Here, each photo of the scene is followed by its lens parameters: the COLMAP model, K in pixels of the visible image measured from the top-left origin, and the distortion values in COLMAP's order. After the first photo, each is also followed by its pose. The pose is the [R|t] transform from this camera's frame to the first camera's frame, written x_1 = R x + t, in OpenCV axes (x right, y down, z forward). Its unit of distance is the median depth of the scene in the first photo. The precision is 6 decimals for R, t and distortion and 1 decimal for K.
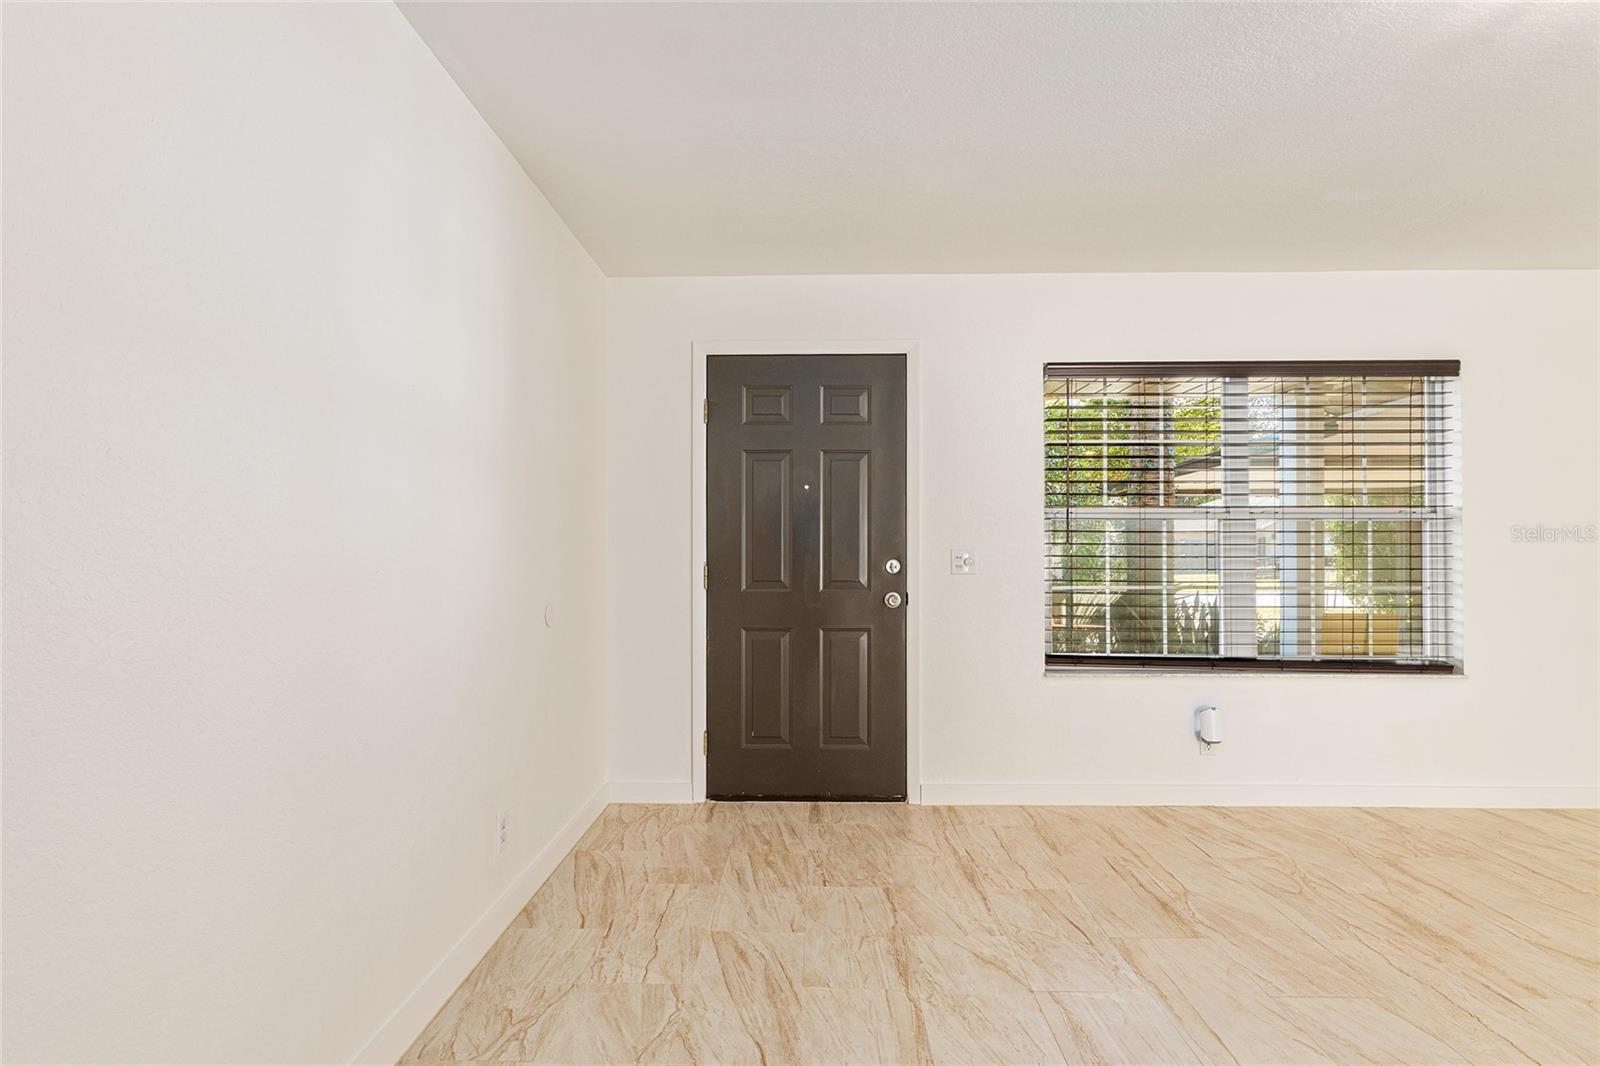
lens RADIAL K [[768.2, 0, 794.1], [0, 768.2, 543.4], [0, 0, 1]] dist [0.002405, -0.000981]
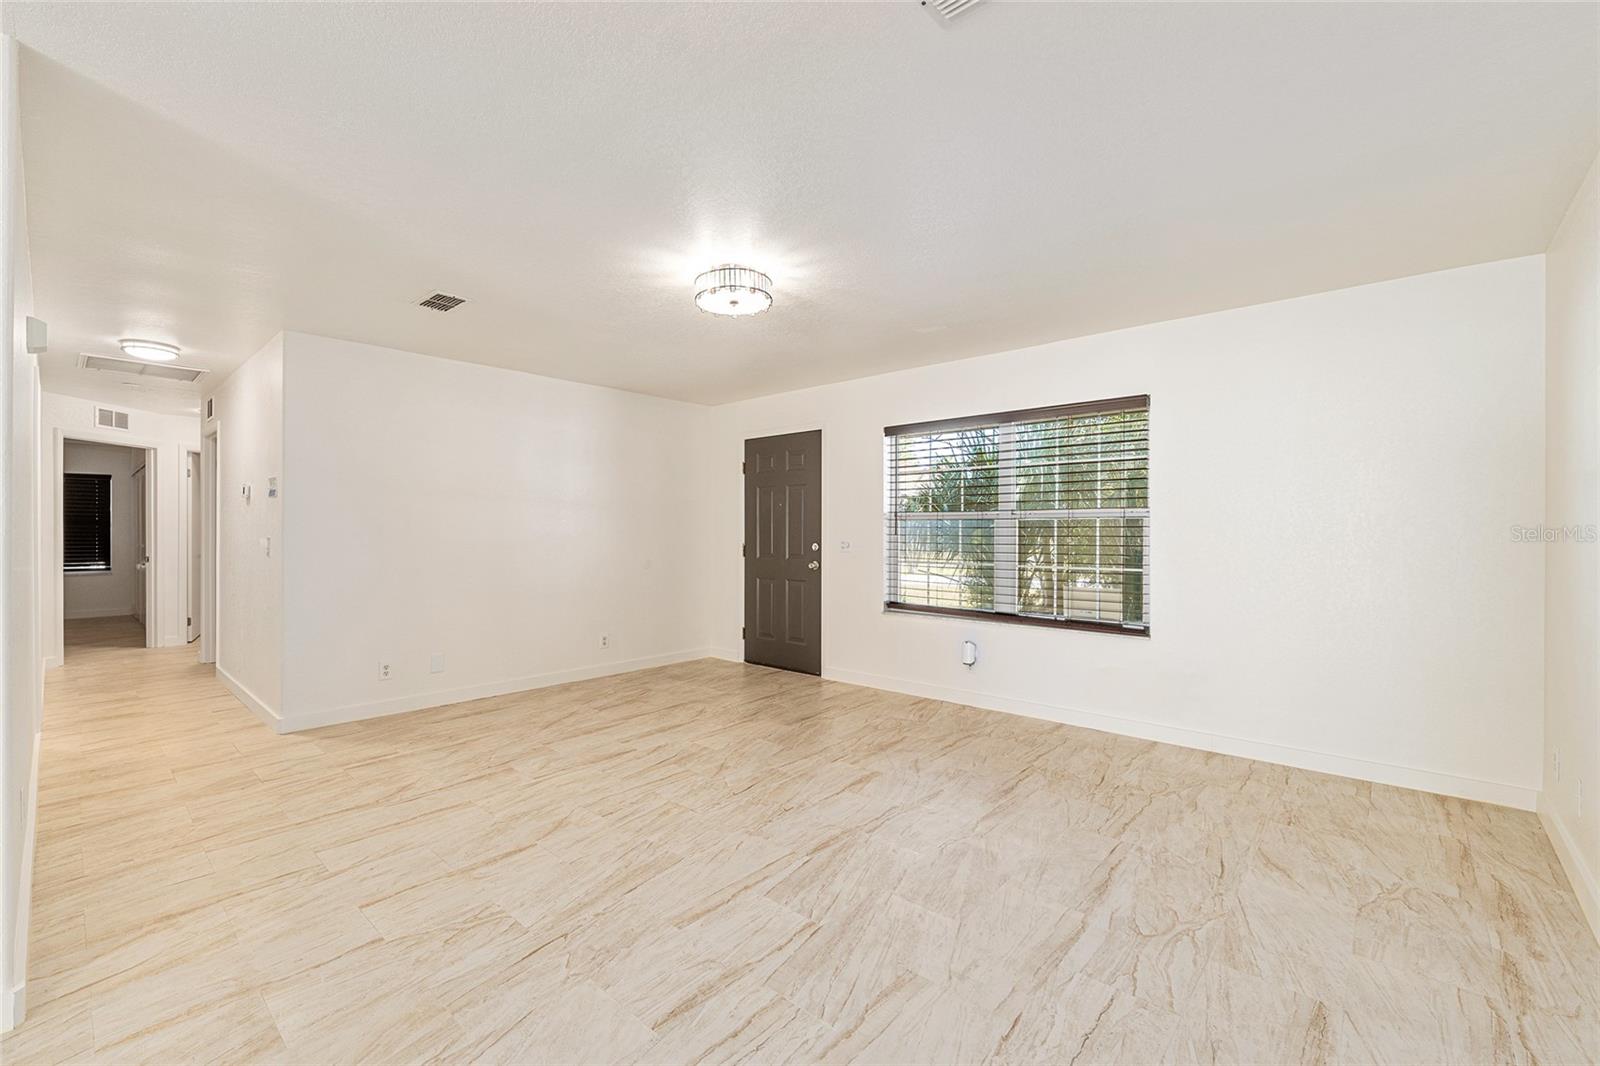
lens RADIAL K [[676.7, 0, 796.5], [0, 676.7, 534.7], [0, 0, 1]] dist [-0.004937, -0.000387]
pose [[0.757424, 0.004406, -0.652908, 1.357112], [0.004391, 0.999920, 0.011842, -0.022212], [0.652908, -0.011836, 0.757344, -0.289708]]
